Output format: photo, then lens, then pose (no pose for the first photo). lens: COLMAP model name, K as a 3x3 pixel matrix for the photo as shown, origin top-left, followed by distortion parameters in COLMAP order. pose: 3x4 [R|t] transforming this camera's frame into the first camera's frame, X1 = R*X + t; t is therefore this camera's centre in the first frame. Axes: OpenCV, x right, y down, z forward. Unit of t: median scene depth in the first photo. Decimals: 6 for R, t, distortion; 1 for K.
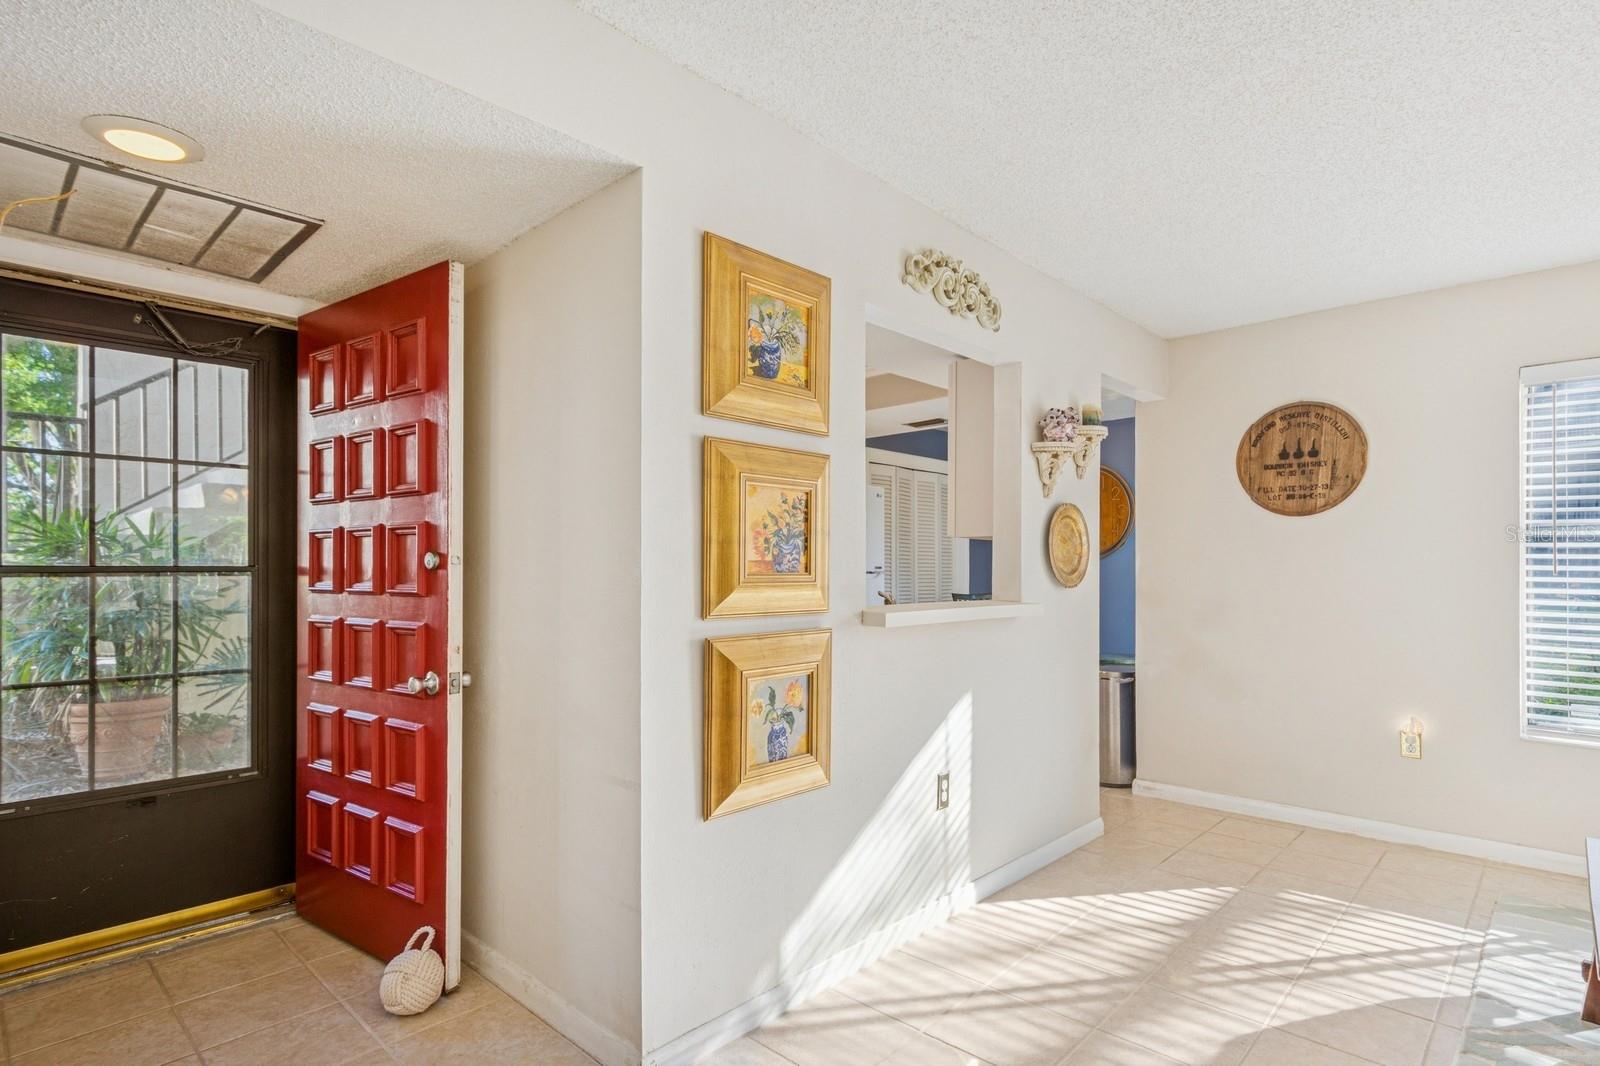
lens RADIAL K [[808.9, 0, 799.3], [0, 808.9, 563.6], [0, 0, 1]] dist [0.012010, -0.001695]
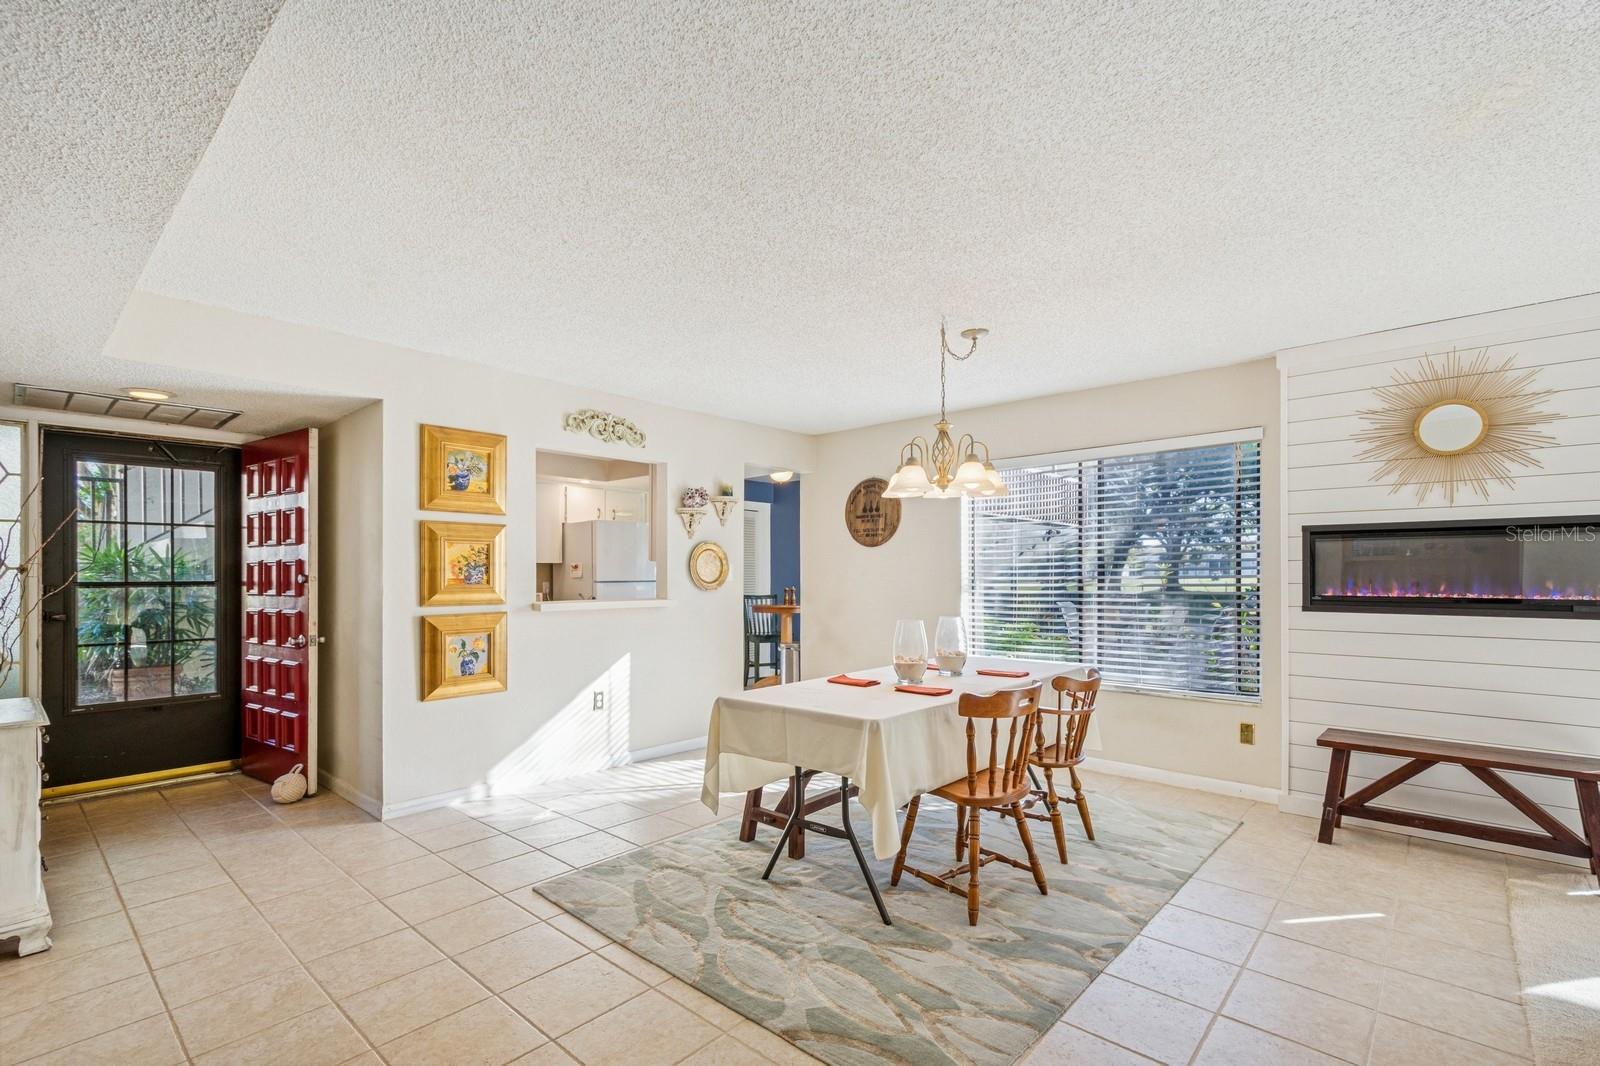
lens RADIAL K [[727.6, 0, 797.1], [0, 727.6, 570.0], [0, 0, 1]] dist [0.013801, -0.000372]
pose [[0.999743, -0.004424, 0.022226, 0.712105], [0.004426, 0.999990, -0.000065, -0.019743], [-0.022226, 0.000164, 0.999753, -0.806893]]
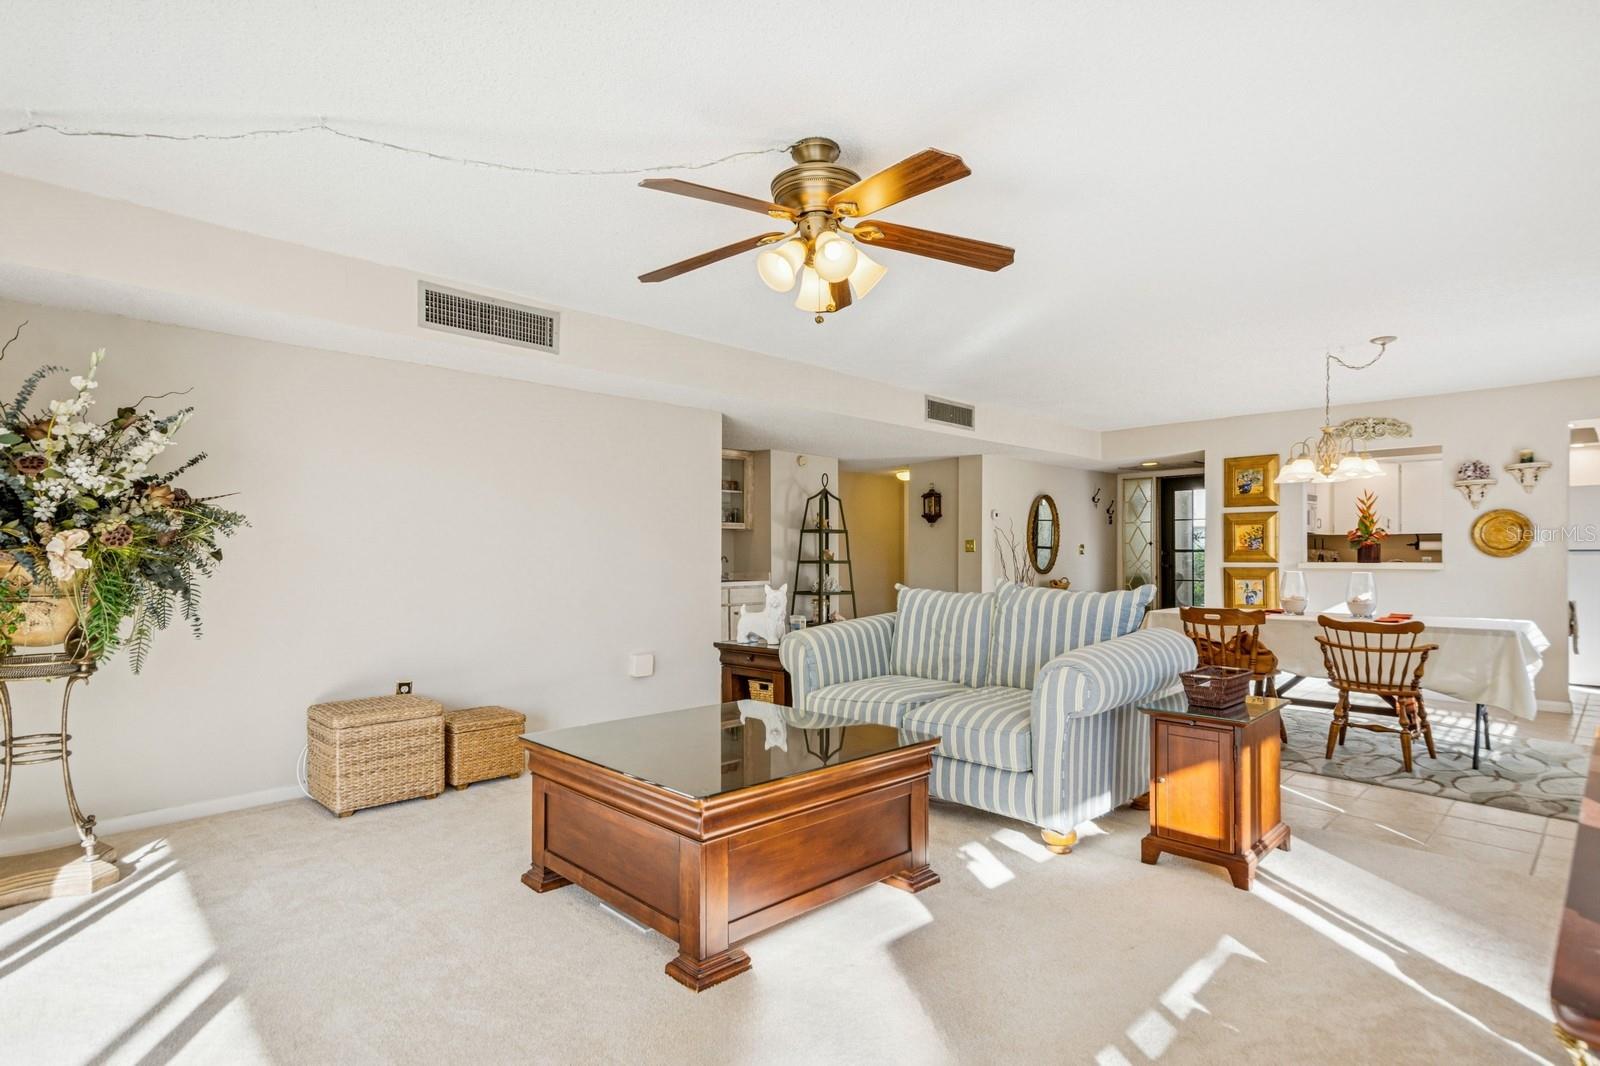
lens RADIAL K [[808.6, 0, 817.9], [0, 808.6, 554.9], [0, 0, 1]] dist [0.003018, 0.000258]
pose [[-0.027915, -0.001869, -0.999609, 3.177977], [0.007209, 0.999972, -0.002071, 0.025360], [0.999584, -0.007264, -0.027900, -0.671342]]
